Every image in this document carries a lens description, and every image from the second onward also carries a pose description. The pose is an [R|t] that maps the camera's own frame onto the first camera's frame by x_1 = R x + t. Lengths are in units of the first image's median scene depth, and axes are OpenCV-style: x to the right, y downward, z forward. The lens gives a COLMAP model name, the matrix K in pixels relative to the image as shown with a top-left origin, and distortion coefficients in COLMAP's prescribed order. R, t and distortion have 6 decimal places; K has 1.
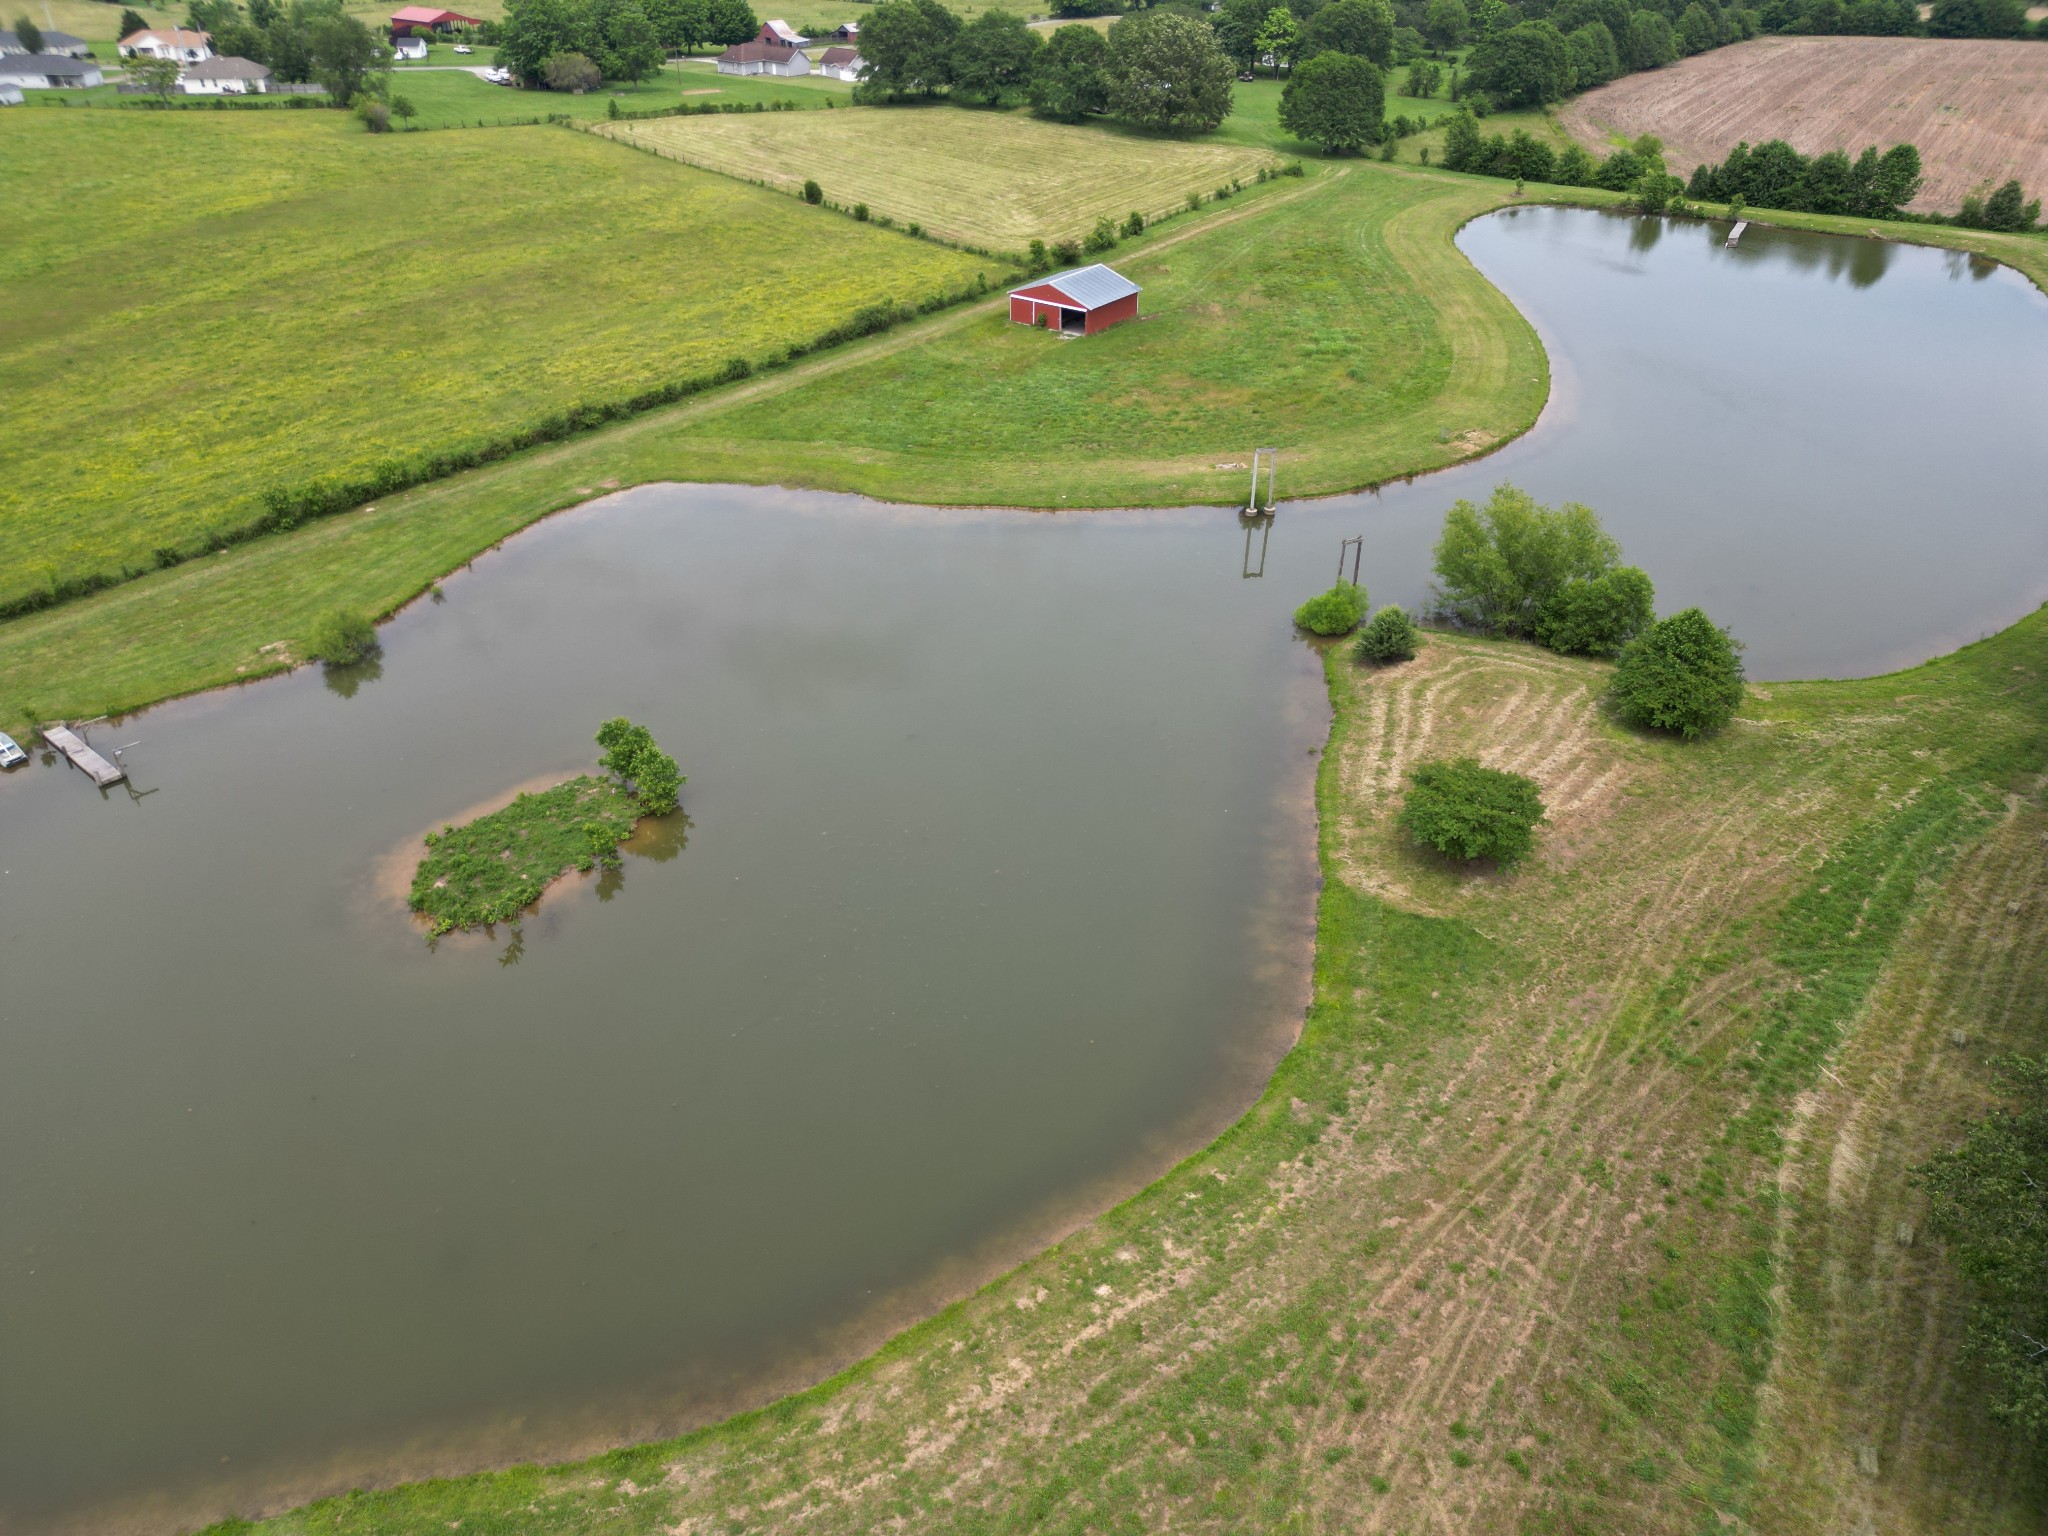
lens RADIAL K [[1420.1, 0, 1024.0], [0, 1420.1, 768.0], [0, 0, 1]] dist [0.065850, -0.057620]
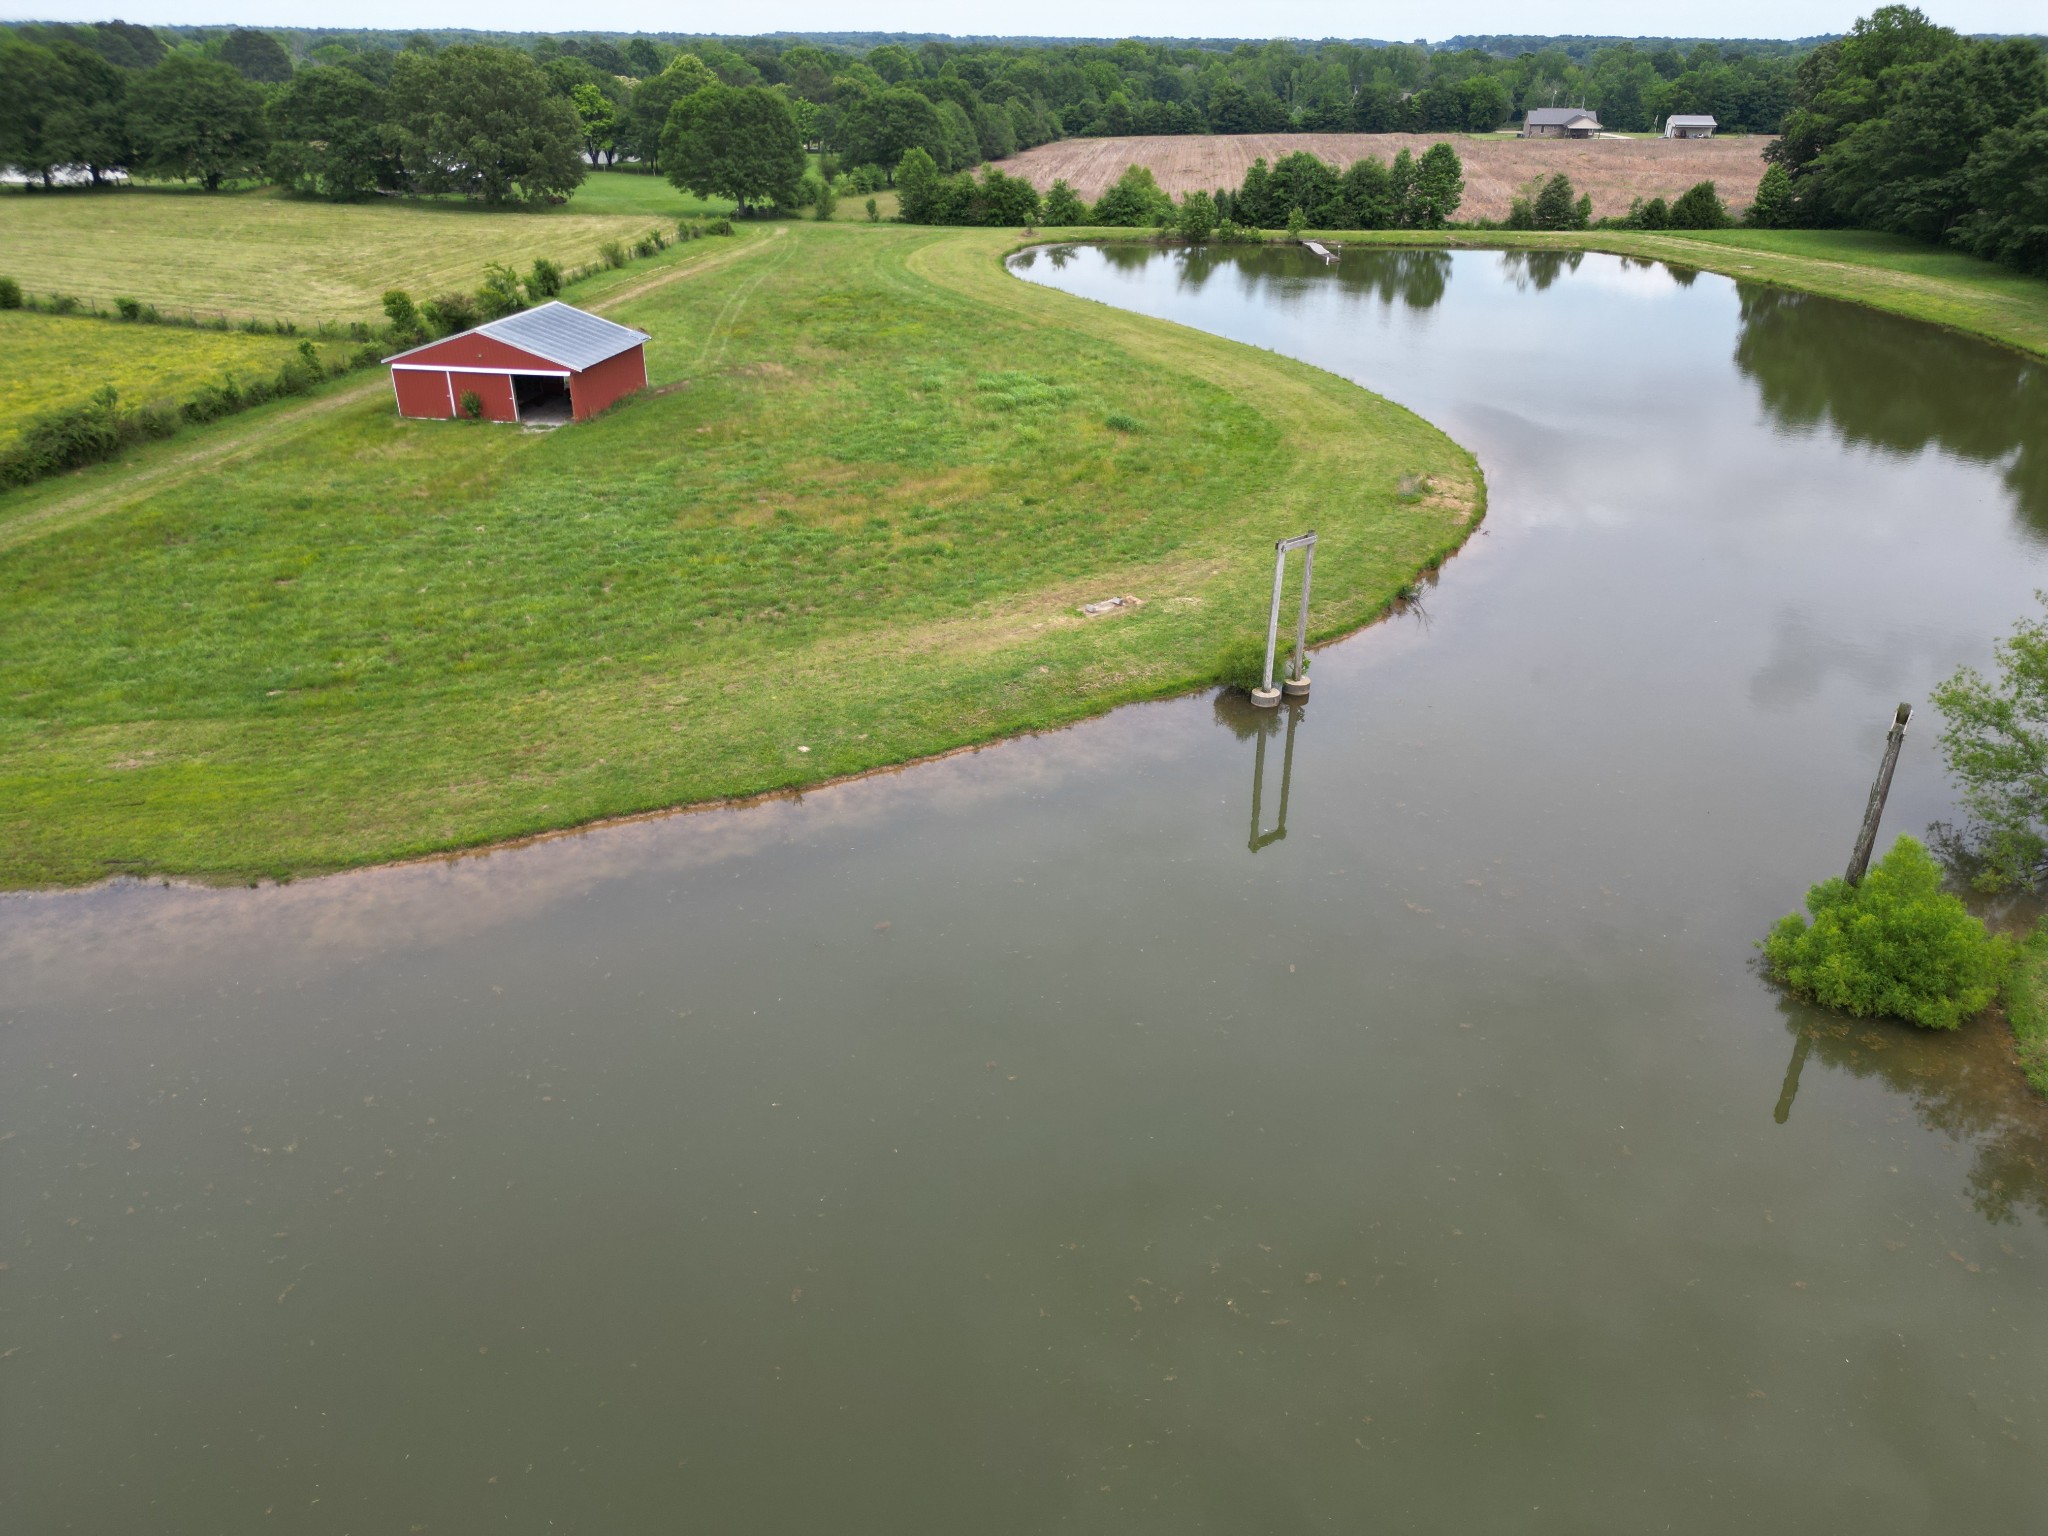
lens RADIAL K [[1420.1, 0, 1024.0], [0, 1420.1, 768.0], [0, 0, 1]] dist [0.065850, -0.057620]
pose [[0.879636, -0.207405, 0.428047, -0.079211], [0.253983, 0.965699, -0.054019, -0.152165], [-0.402161, 0.156234, 0.902141, 0.649609]]
